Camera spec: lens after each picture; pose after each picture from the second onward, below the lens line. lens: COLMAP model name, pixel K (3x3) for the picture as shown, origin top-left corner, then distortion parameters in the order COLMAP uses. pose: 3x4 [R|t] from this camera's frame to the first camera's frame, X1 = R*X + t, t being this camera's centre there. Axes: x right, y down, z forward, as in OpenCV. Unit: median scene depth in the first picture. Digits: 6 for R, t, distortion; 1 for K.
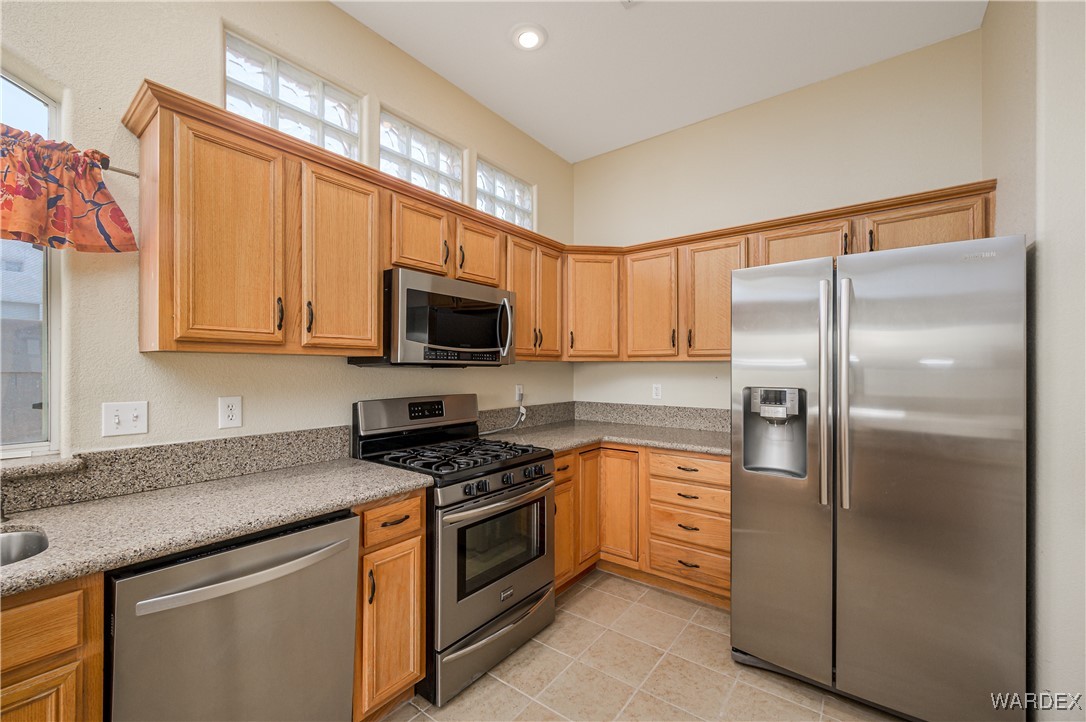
lens RADIAL K [[438.1, 0, 541.8], [0, 438.1, 367.0], [0, 0, 1]] dist [-0.001917, -0.000215]
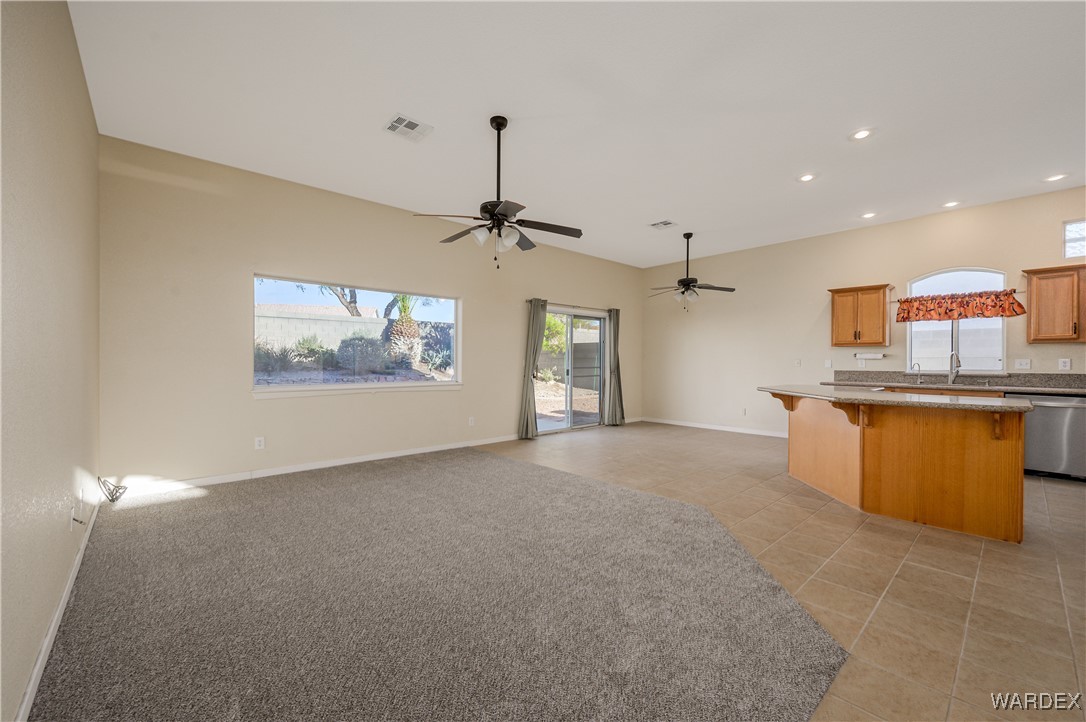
lens RADIAL K [[438.1, 0, 541.8], [0, 438.1, 367.0], [0, 0, 1]] dist [-0.001917, -0.000215]
pose [[-0.182902, 0.008392, -0.983095, 1.943232], [0.000802, 0.999965, 0.008387, 0.070964], [0.983131, 0.000746, -0.182902, -1.295712]]
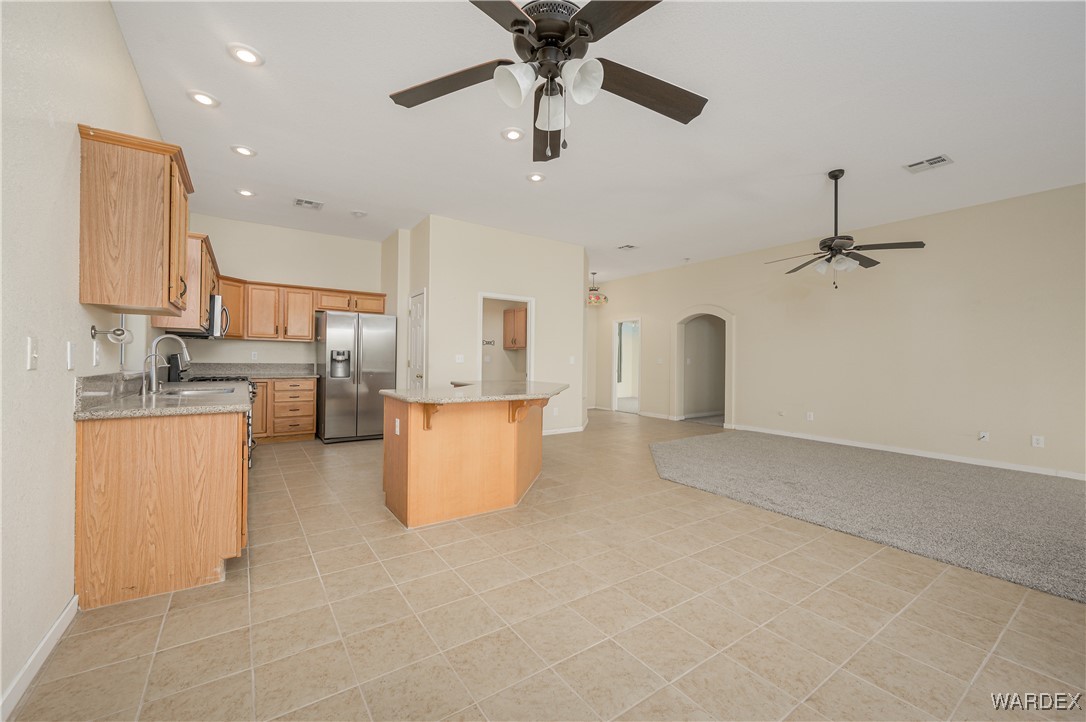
lens RADIAL K [[434.8, 0, 541.5], [0, 434.8, 357.7], [0, 0, 1]] dist [-0.000821, 0.000226]
pose [[0.308701, 0.005872, 0.951141, -1.635115], [-0.016392, 0.999865, -0.000852, 0.062915], [-0.951018, -0.015328, 0.308756, -1.103104]]
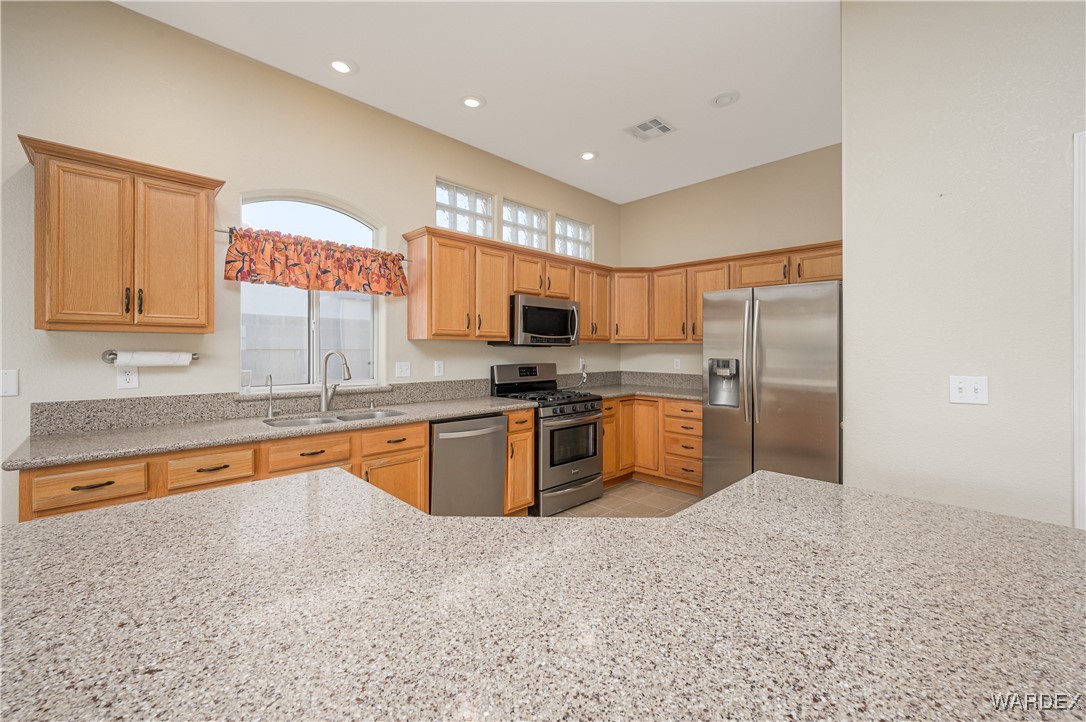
lens RADIAL K [[438.3, 0, 542.6], [0, 438.3, 346.3], [0, 0, 1]] dist [-0.001623, -0.000130]
pose [[0.989856, 0.001768, -0.142061, 0.038897], [-0.002155, 0.999994, -0.002571, 0.002492], [0.142055, 0.002851, 0.989855, -0.714770]]
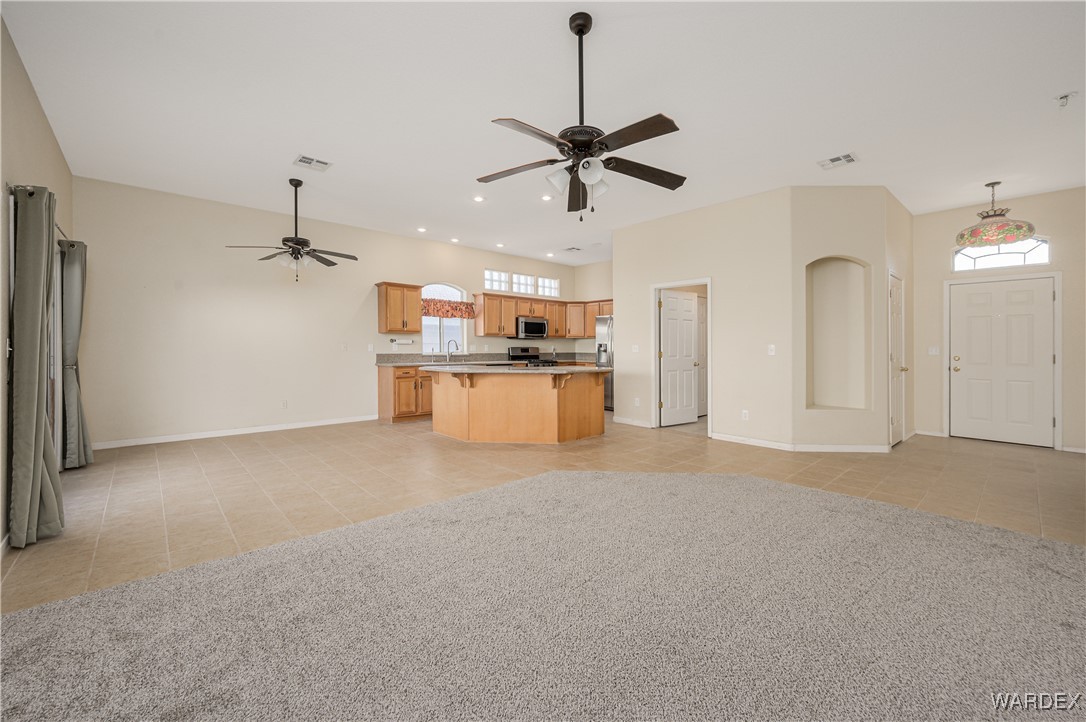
lens RADIAL K [[438.0, 0, 543.8], [0, 438.0, 354.0], [0, 0, 1]] dist [-0.000397, -0.000134]
pose [[0.983630, 0.005407, -0.180120, 0.604195], [-0.002096, 0.999825, 0.018564, 0.058908], [0.180189, -0.017882, 0.983469, -2.802346]]
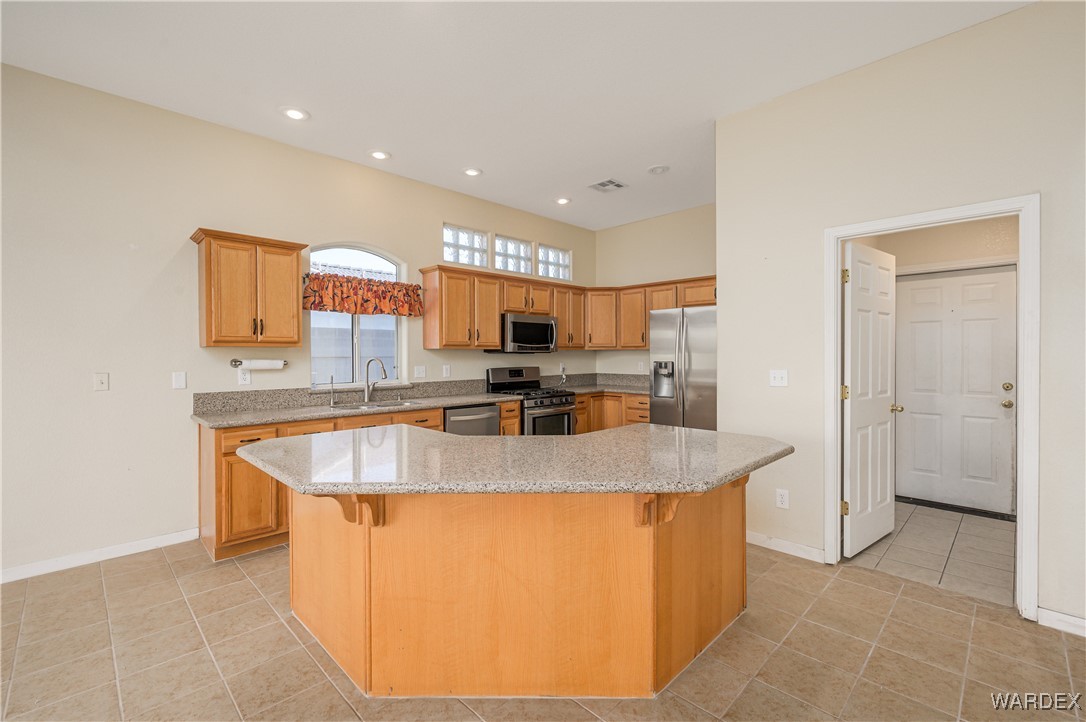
lens RADIAL K [[472.0, 0, 540.7], [0, 472.0, 355.6], [0, 0, 1]] dist [-0.000435, -0.000423]
pose [[0.990257, -0.004204, -0.139189, 0.181974], [0.005323, 0.999956, 0.007670, -0.006535], [0.139151, -0.008336, 0.990236, -1.305963]]
